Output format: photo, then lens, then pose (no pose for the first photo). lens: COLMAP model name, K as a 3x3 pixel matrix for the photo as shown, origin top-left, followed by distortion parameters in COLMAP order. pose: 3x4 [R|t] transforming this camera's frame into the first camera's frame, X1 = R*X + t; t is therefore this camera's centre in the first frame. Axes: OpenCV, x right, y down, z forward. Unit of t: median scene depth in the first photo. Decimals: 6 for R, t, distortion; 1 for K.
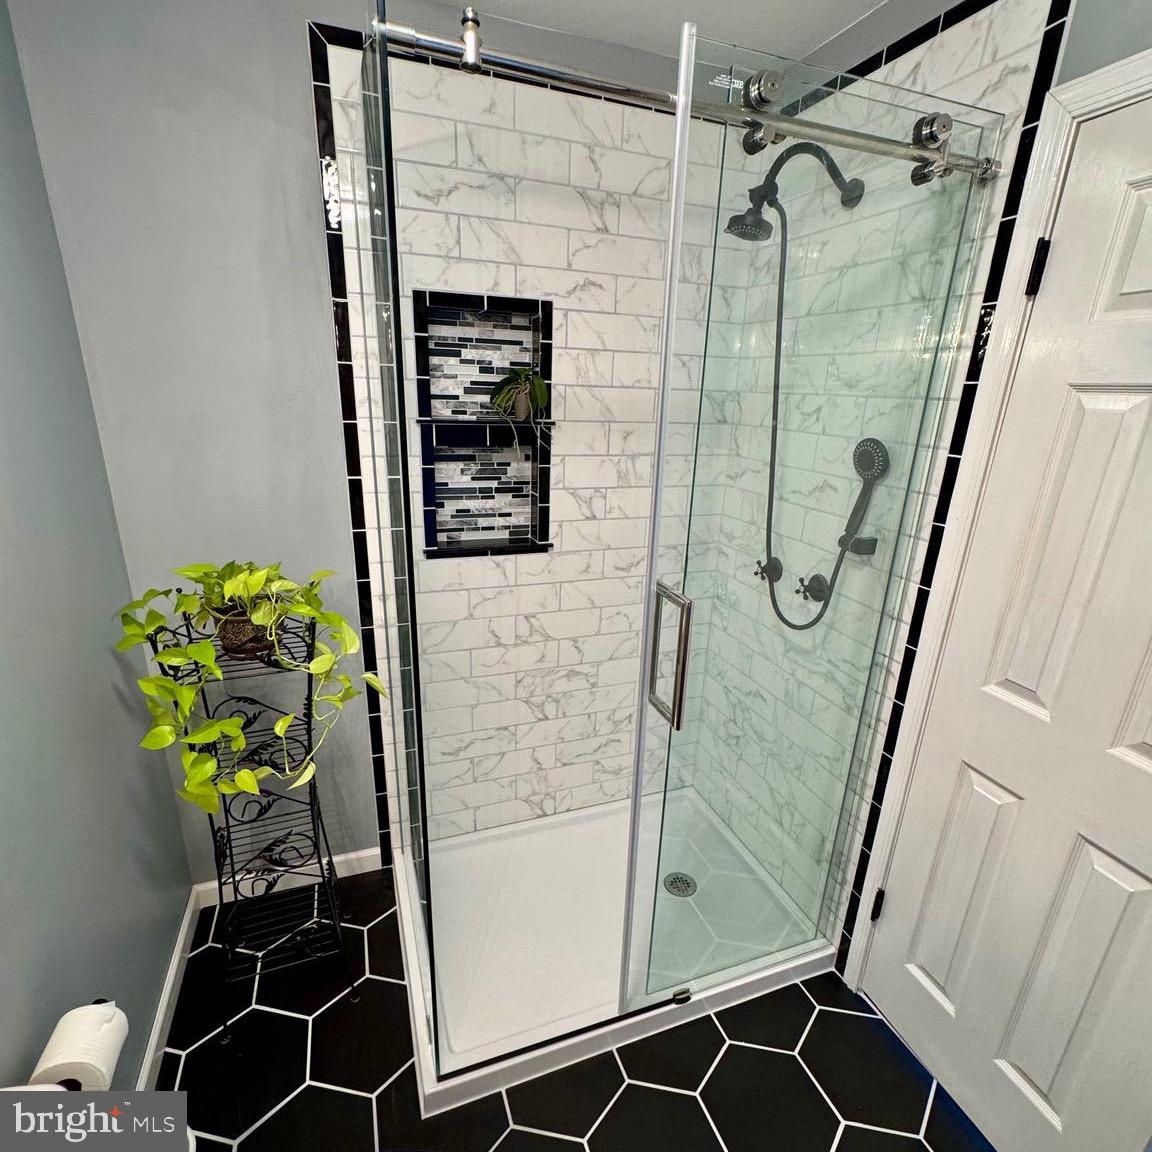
lens RADIAL K [[596.5, 0, 573.6], [0, 596.5, 581.3], [0, 0, 1]] dist [0.002384, 0.000689]
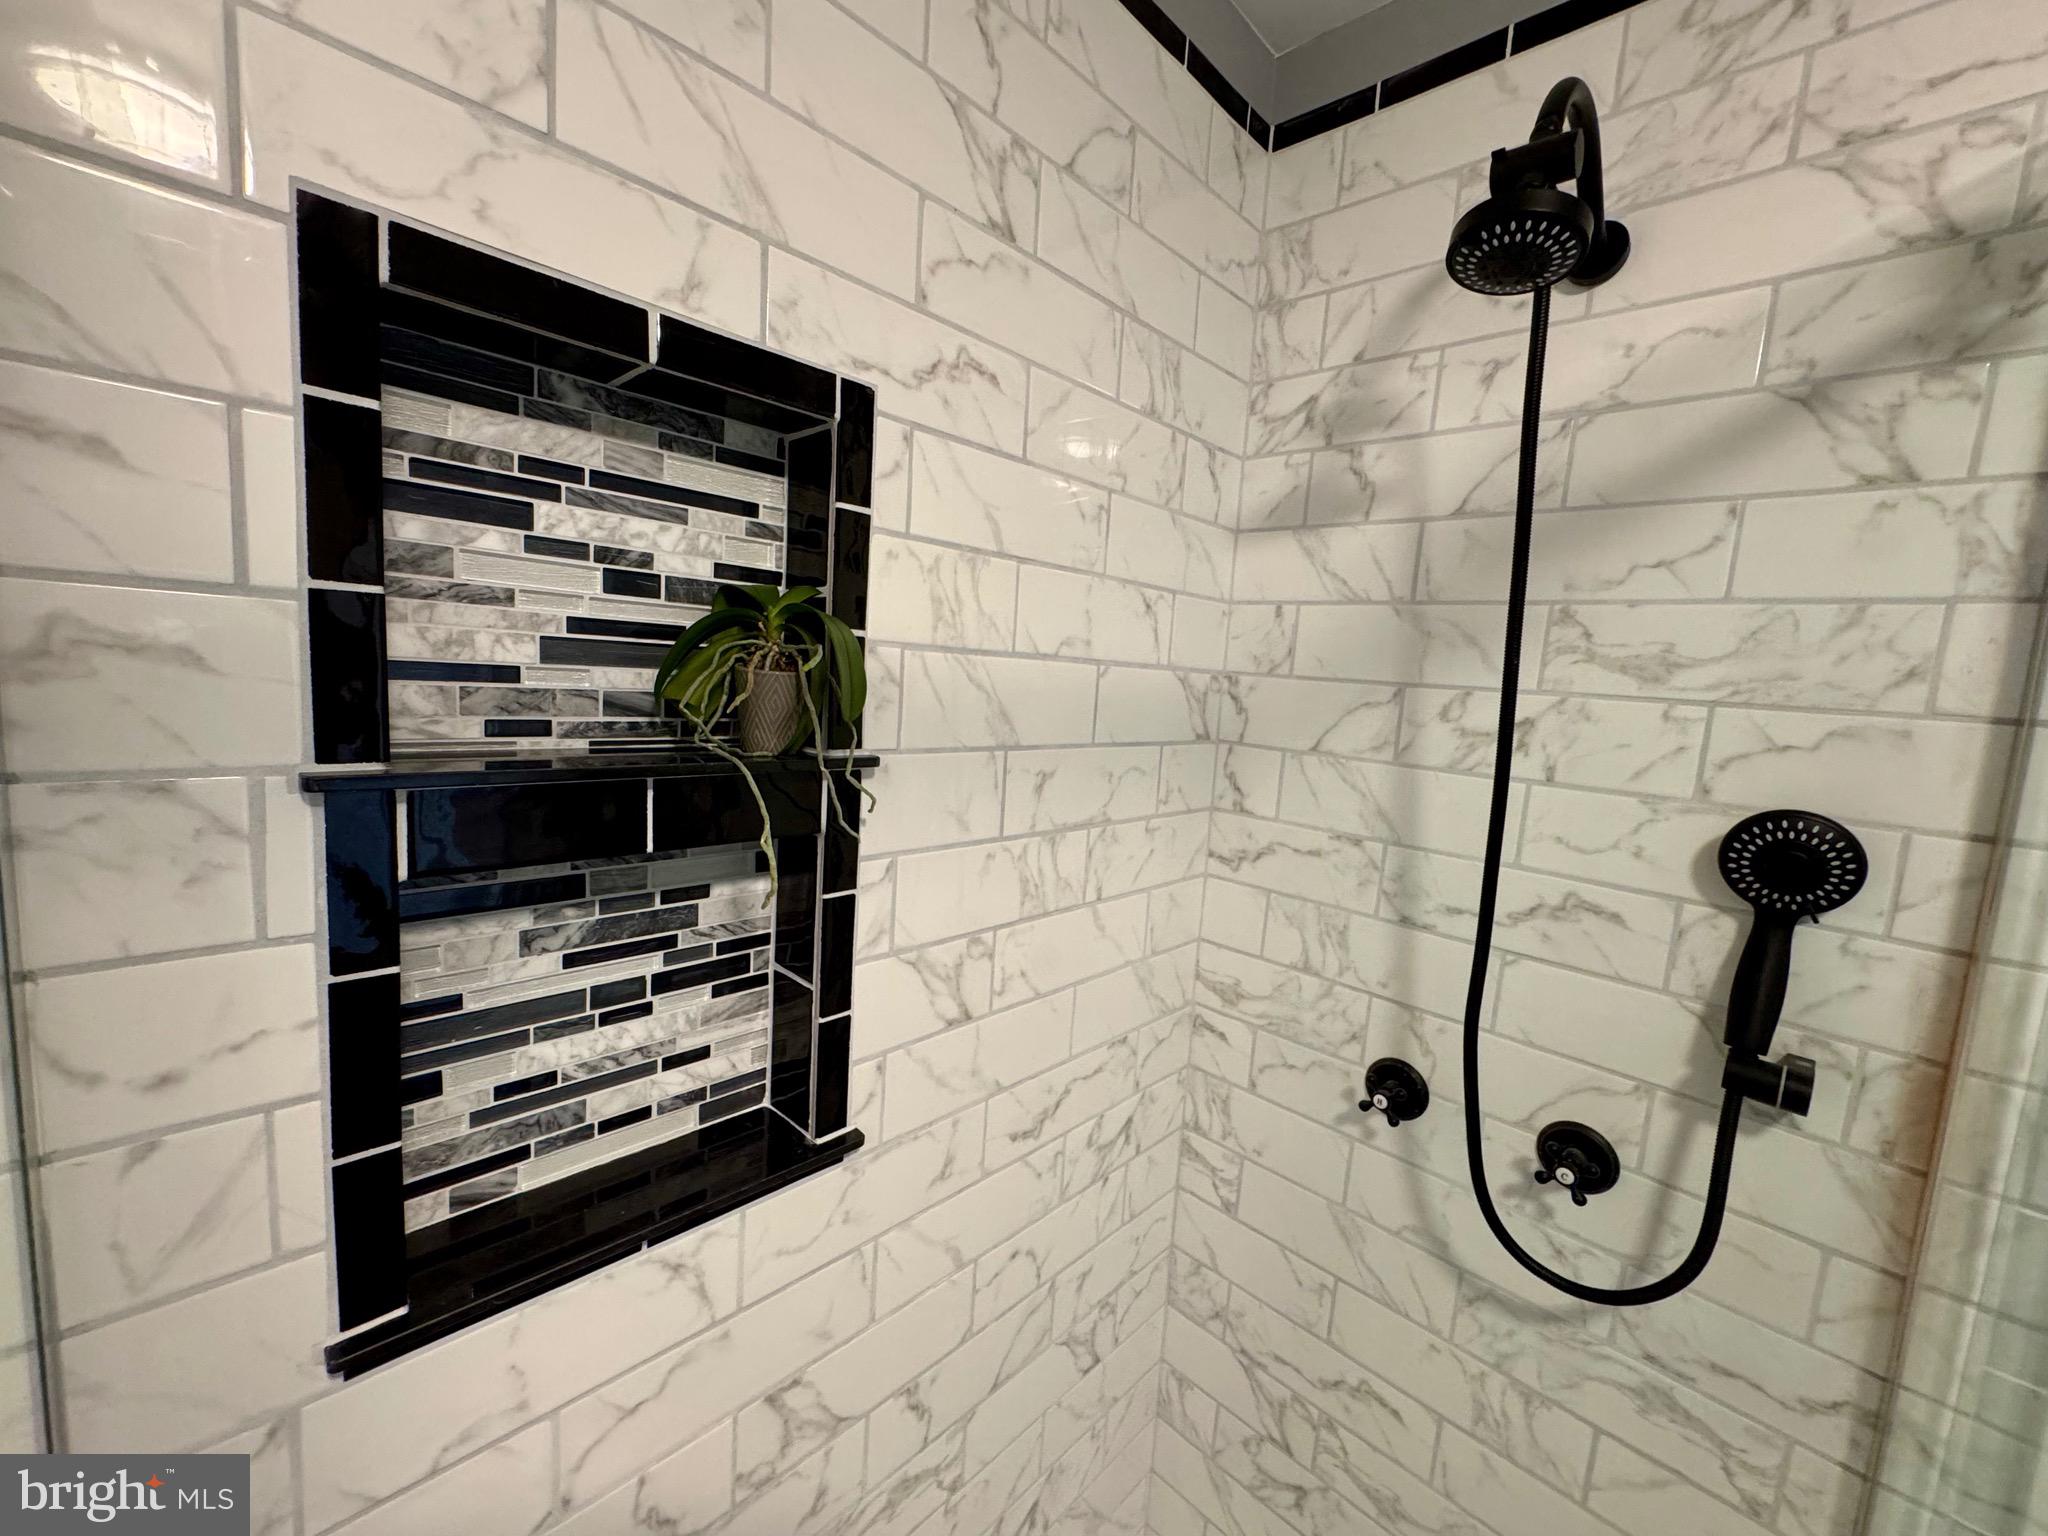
lens RADIAL K [[814.4, 0, 1030.2], [0, 814.4, 761.1], [0, 0, 1]] dist [-0.002157, 0.000038]
pose [[0.902464, -0.021621, 0.430223, -0.140207], [0.097793, 0.982946, -0.155738, -0.187538], [-0.419518, 0.182621, 0.889187, 0.577848]]
